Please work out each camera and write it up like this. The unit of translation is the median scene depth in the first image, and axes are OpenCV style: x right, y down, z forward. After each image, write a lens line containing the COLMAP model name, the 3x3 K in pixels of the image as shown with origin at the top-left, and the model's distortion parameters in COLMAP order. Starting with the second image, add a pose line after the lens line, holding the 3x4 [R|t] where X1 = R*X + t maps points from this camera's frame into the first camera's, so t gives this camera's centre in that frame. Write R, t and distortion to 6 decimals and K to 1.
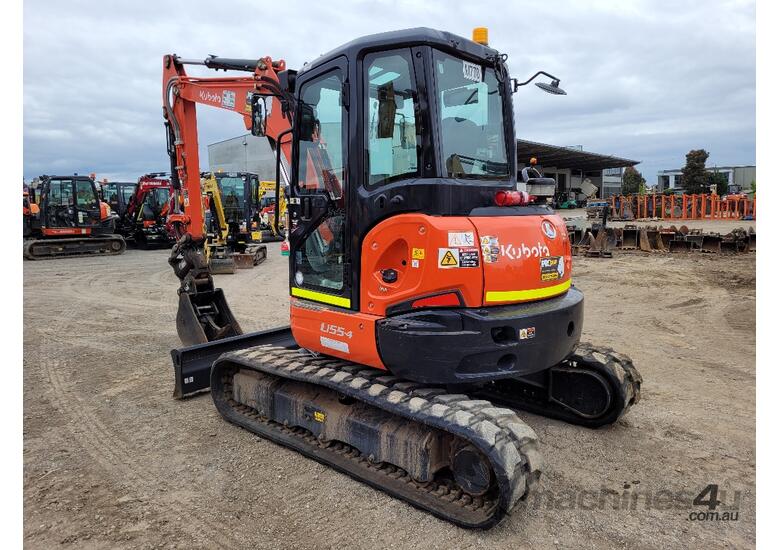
lens RADIAL K [[618.0, 0, 394.1], [0, 618.0, 274.0], [0, 0, 1]] dist [0.060074, -0.004130]
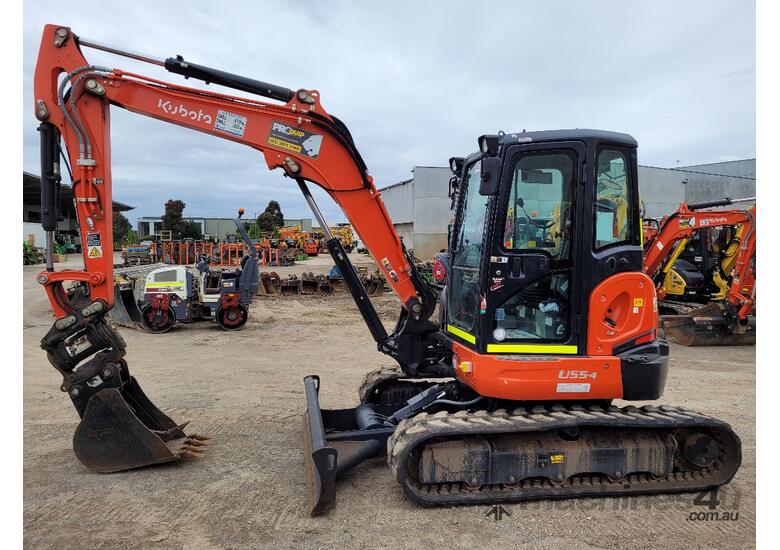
lens RADIAL K [[618.0, 0, 394.1], [0, 618.0, 274.0], [0, 0, 1]] dist [0.060074, -0.004130]
pose [[0.547281, -0.018311, 0.836749, -1.114529], [0.074096, 0.996895, -0.026647, -0.079321], [-0.833663, 0.076583, 0.546938, 0.581019]]
